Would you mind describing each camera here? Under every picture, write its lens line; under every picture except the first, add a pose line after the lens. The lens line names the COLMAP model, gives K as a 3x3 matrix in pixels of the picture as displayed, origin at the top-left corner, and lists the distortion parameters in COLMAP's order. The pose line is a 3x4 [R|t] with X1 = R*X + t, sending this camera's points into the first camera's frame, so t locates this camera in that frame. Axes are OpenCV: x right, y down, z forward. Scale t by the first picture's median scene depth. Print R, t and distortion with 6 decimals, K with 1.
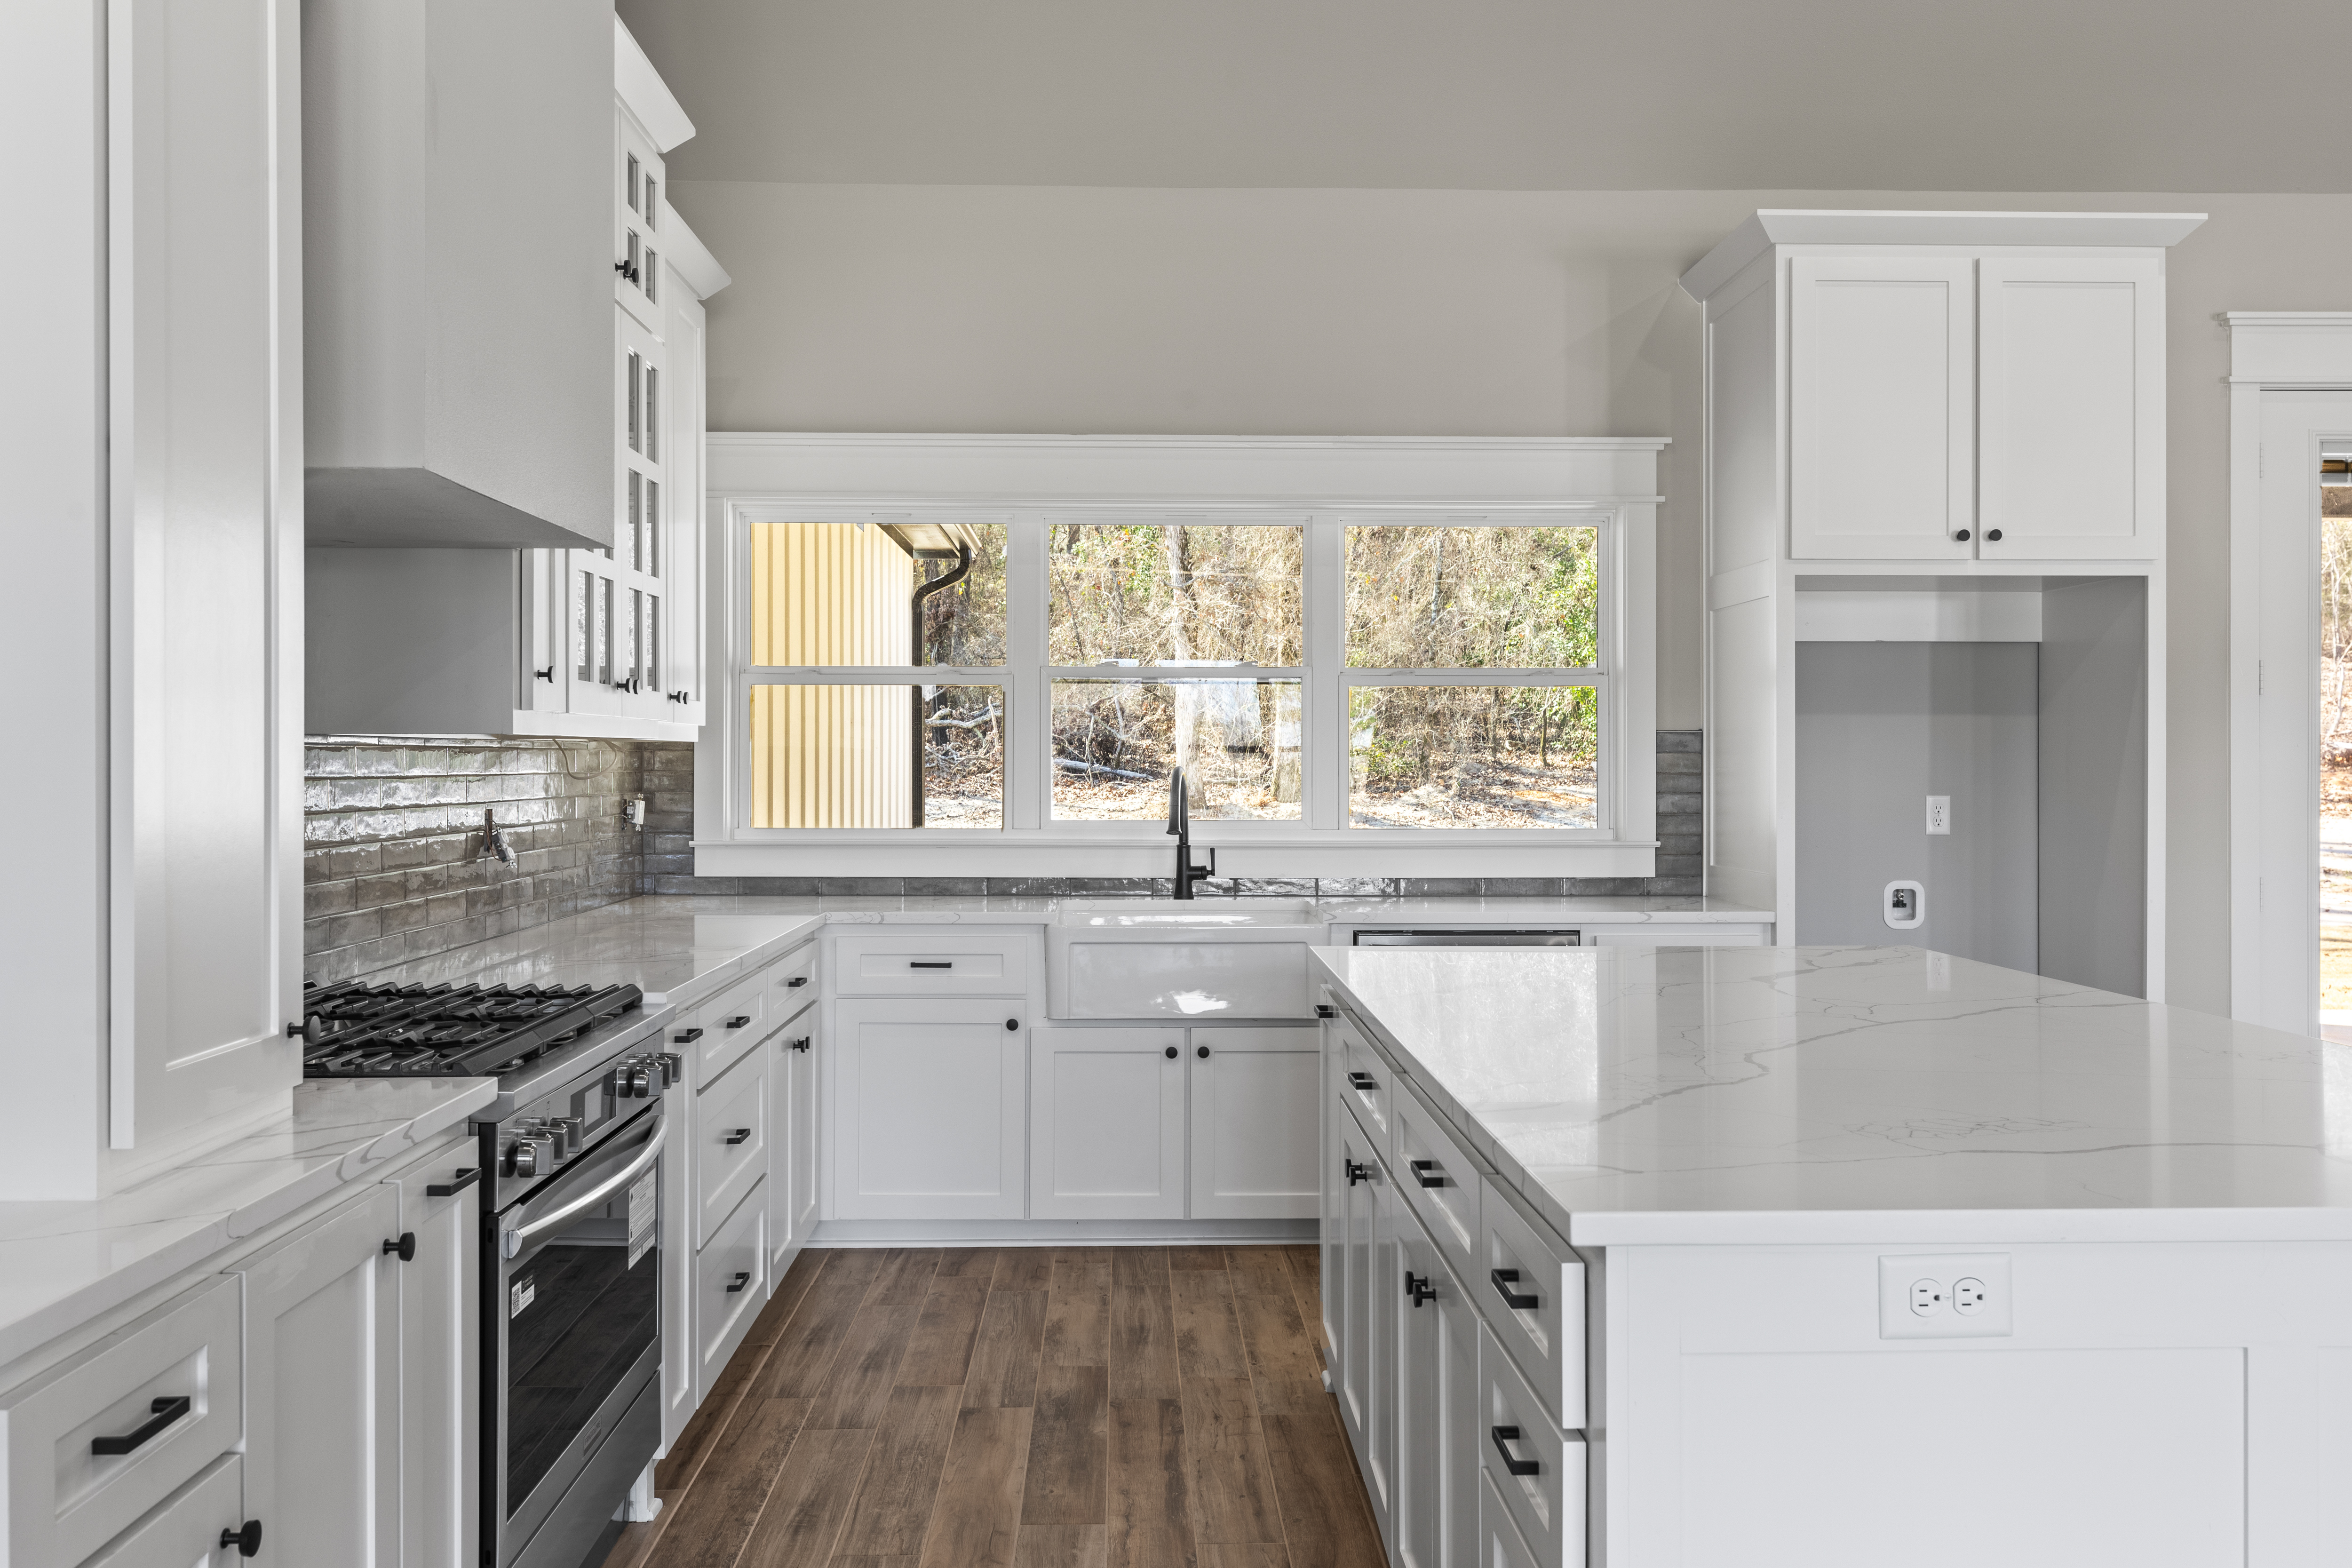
lens RADIAL K [[2157.0, 0, 1176.0], [0, 2157.0, 784.0], [0, 0, 1]] dist [0.016697, 0.015537]
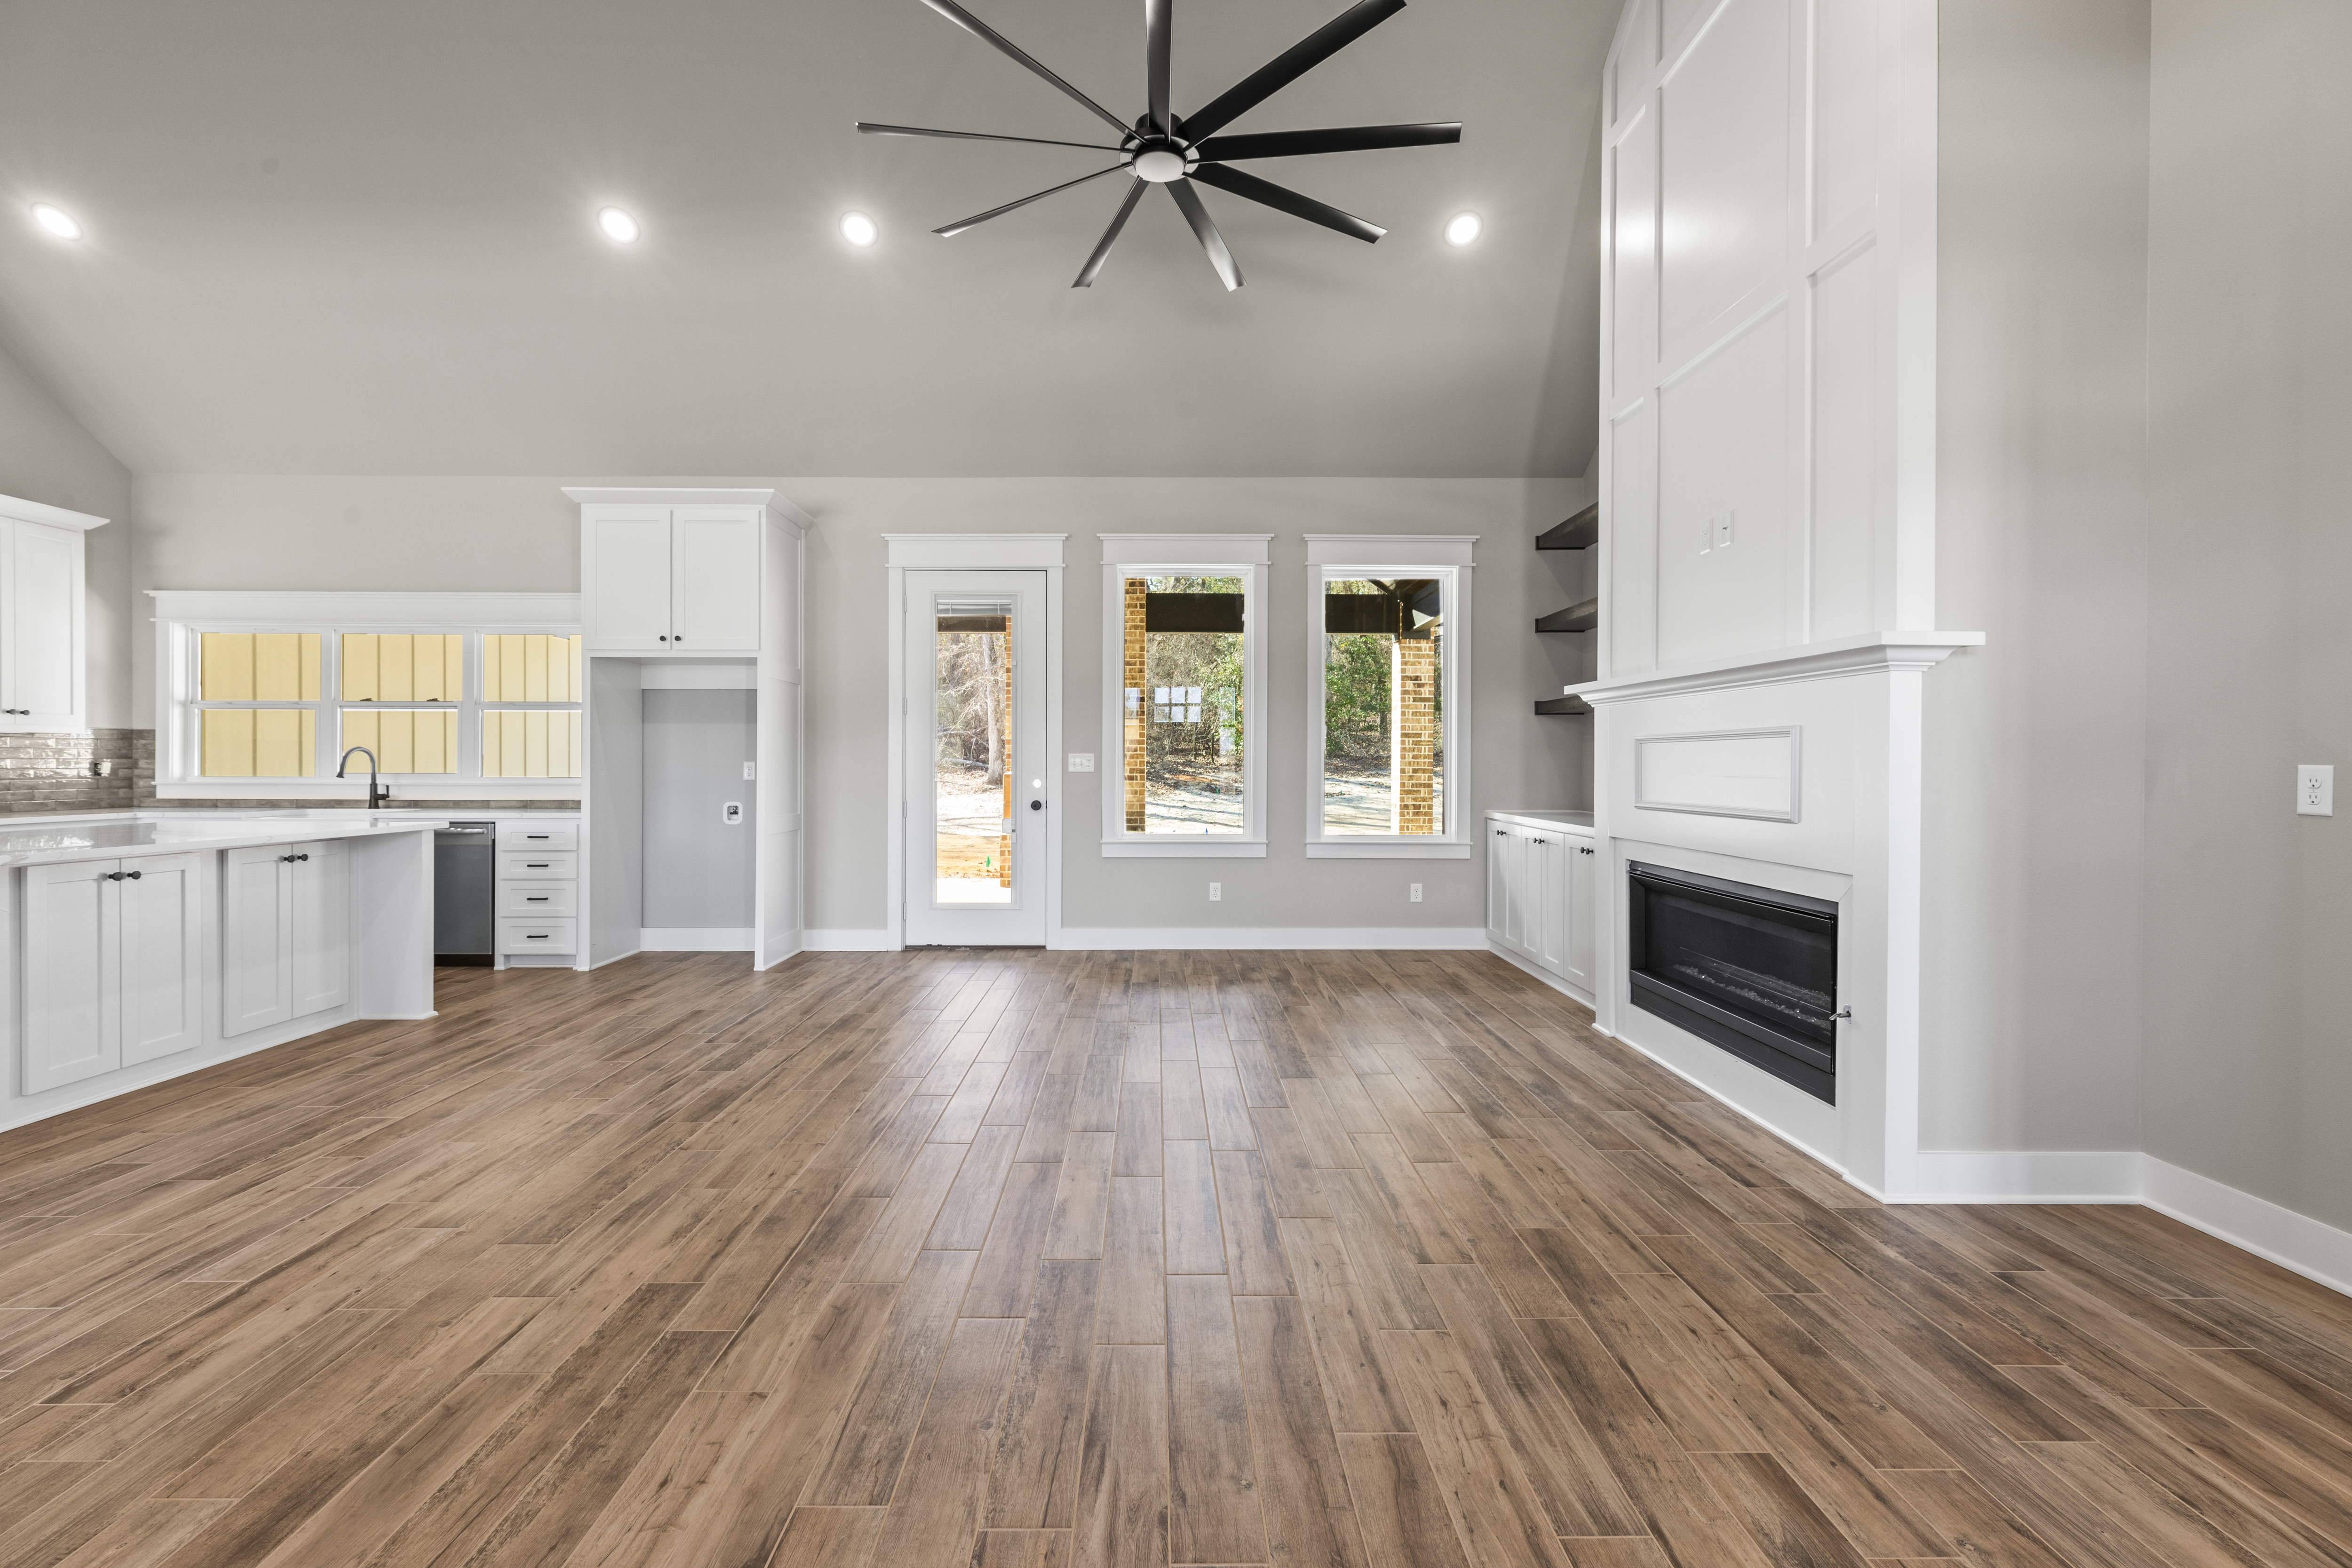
lens RADIAL K [[1049.1, 0, 1170.5], [0, 1049.1, 768.0], [0, 0, 1]] dist [0.002573, 0.000020]
pose [[0.999263, 0.000646, -0.038377, 0.843170], [-0.000832, 0.999988, -0.004839, 0.016945], [0.038374, 0.004868, 0.999252, -0.020610]]
